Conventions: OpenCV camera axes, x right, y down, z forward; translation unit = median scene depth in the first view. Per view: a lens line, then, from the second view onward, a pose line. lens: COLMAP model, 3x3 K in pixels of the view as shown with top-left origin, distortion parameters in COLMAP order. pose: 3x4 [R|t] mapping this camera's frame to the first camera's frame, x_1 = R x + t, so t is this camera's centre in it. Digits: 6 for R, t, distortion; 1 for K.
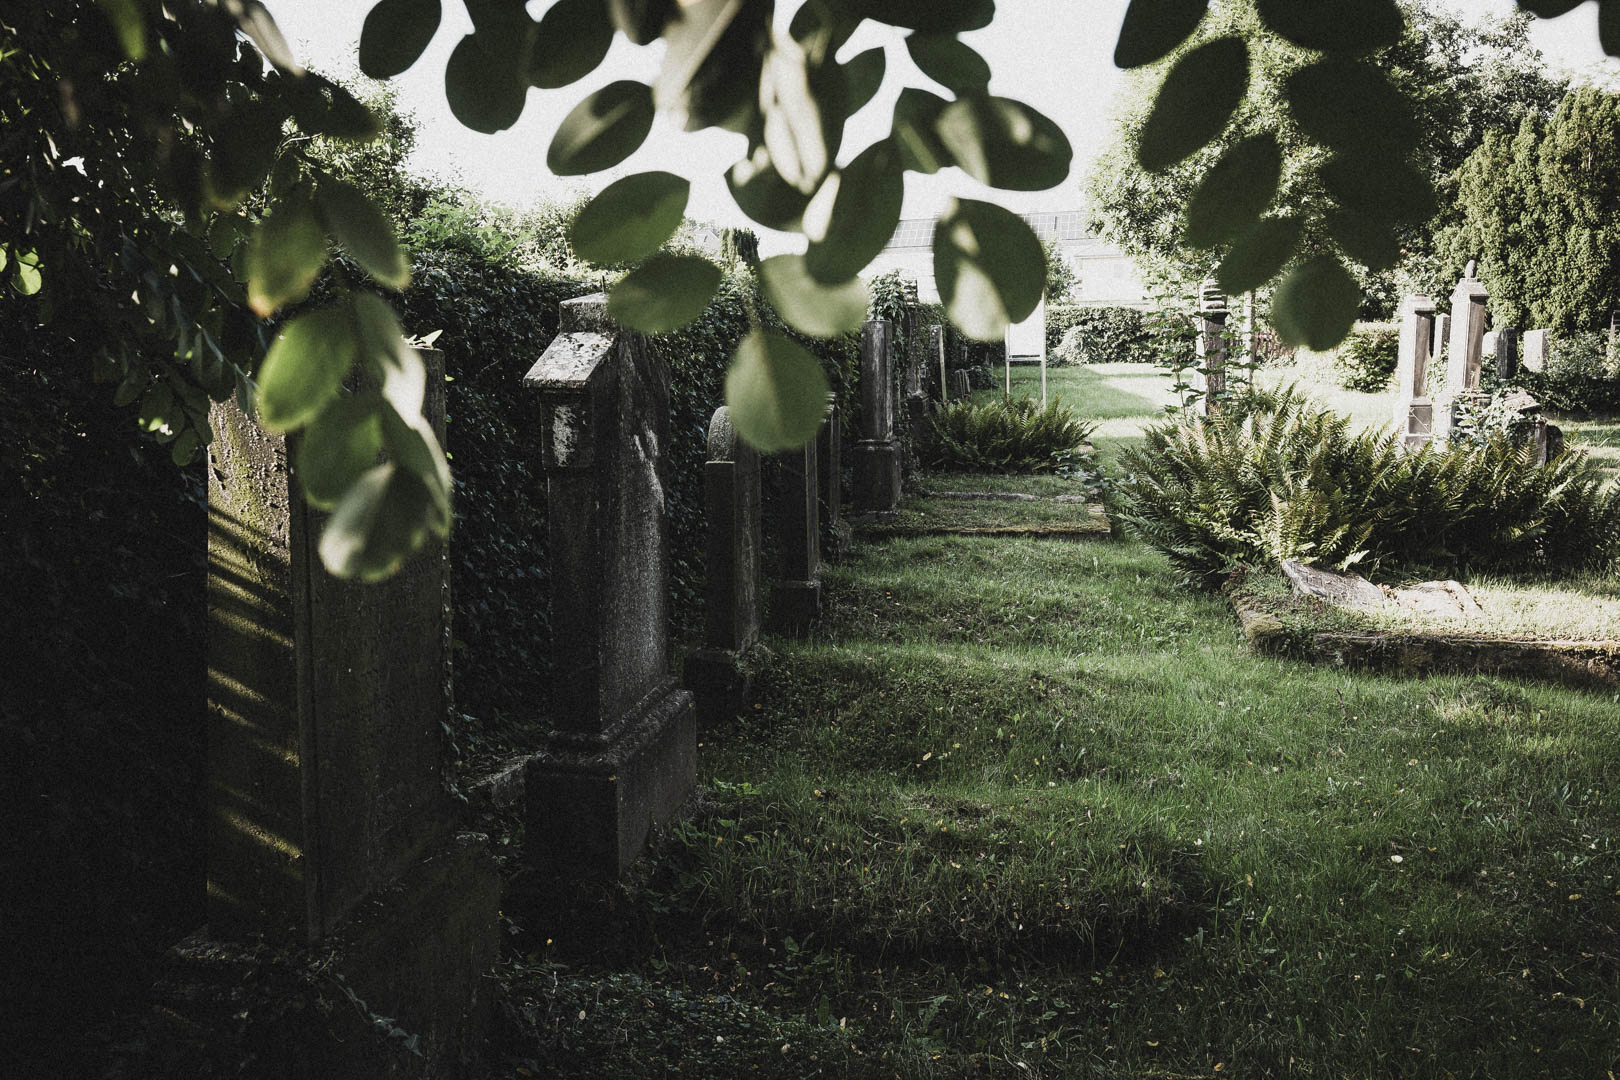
lens RADIAL K [[1236.1, 0, 811.3], [0, 1236.1, 538.8], [0, 0, 1]] dist [-0.007751, 0.005784]
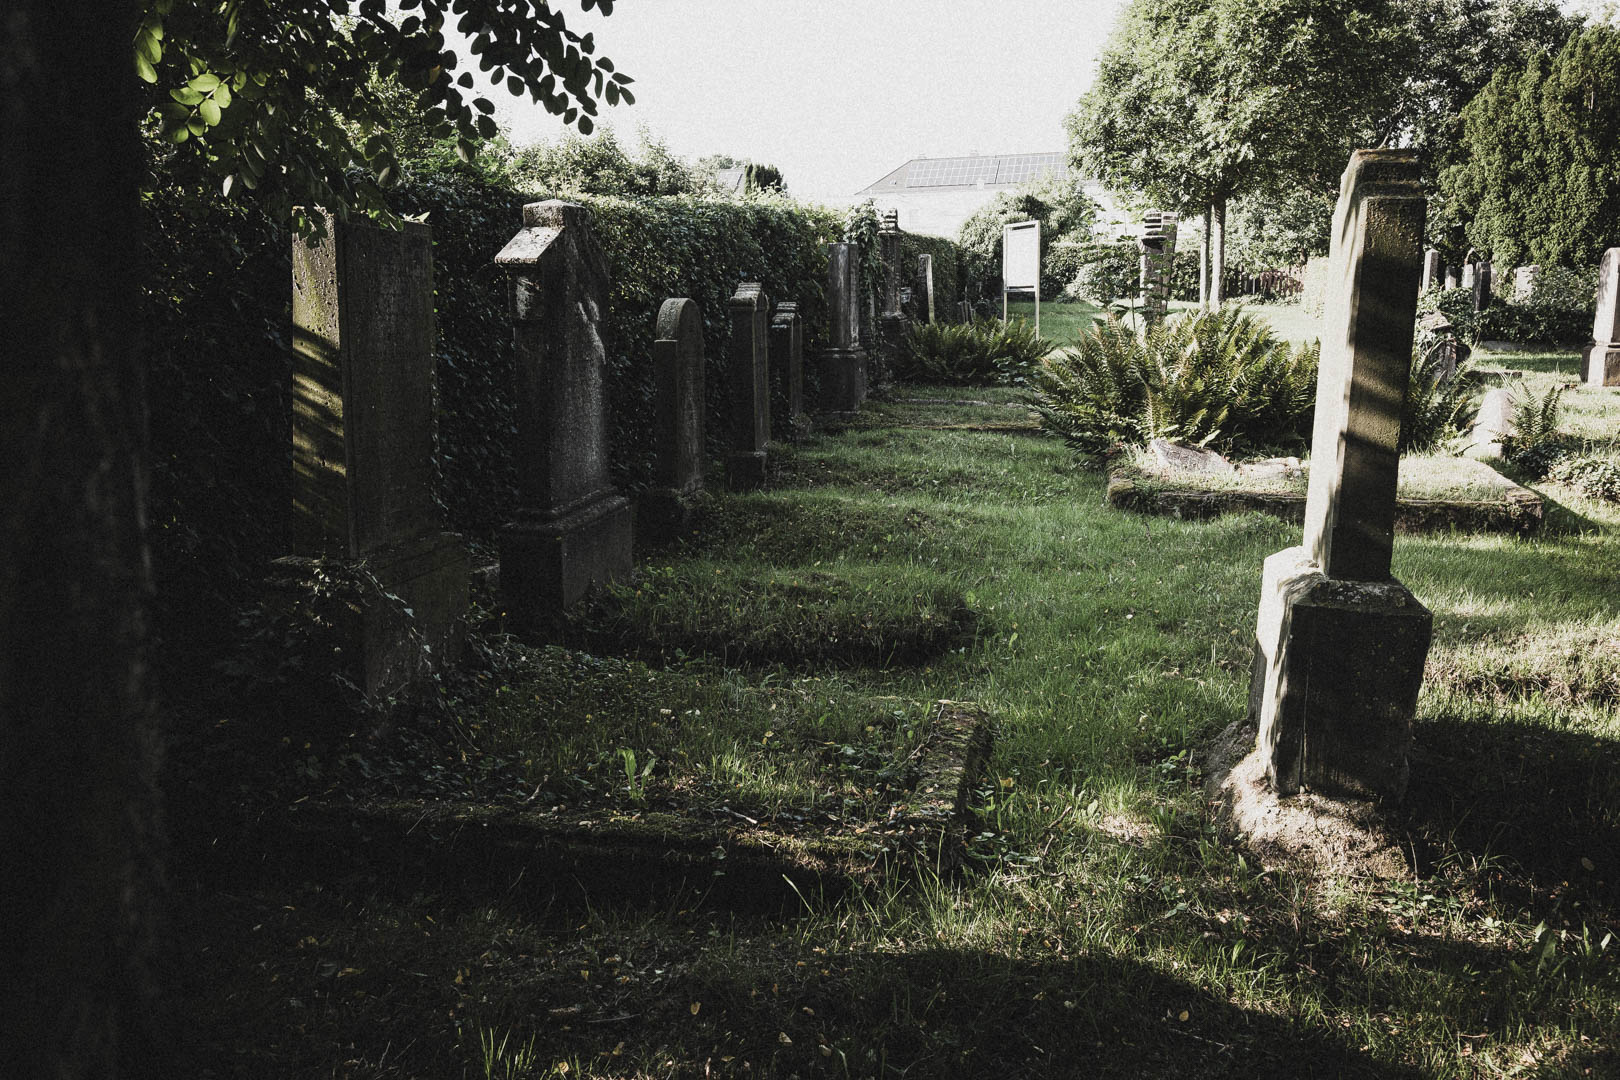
lens RADIAL K [[1236.1, 0, 807.6], [0, 1236.1, 539.1], [0, 0, 1]] dist [-0.007751, 0.005784]
pose [[0.999419, 0.011585, -0.032068, 0.088756], [-0.010086, 0.998867, 0.046504, 0.062819], [0.032570, -0.046154, 0.998403, -0.217440]]
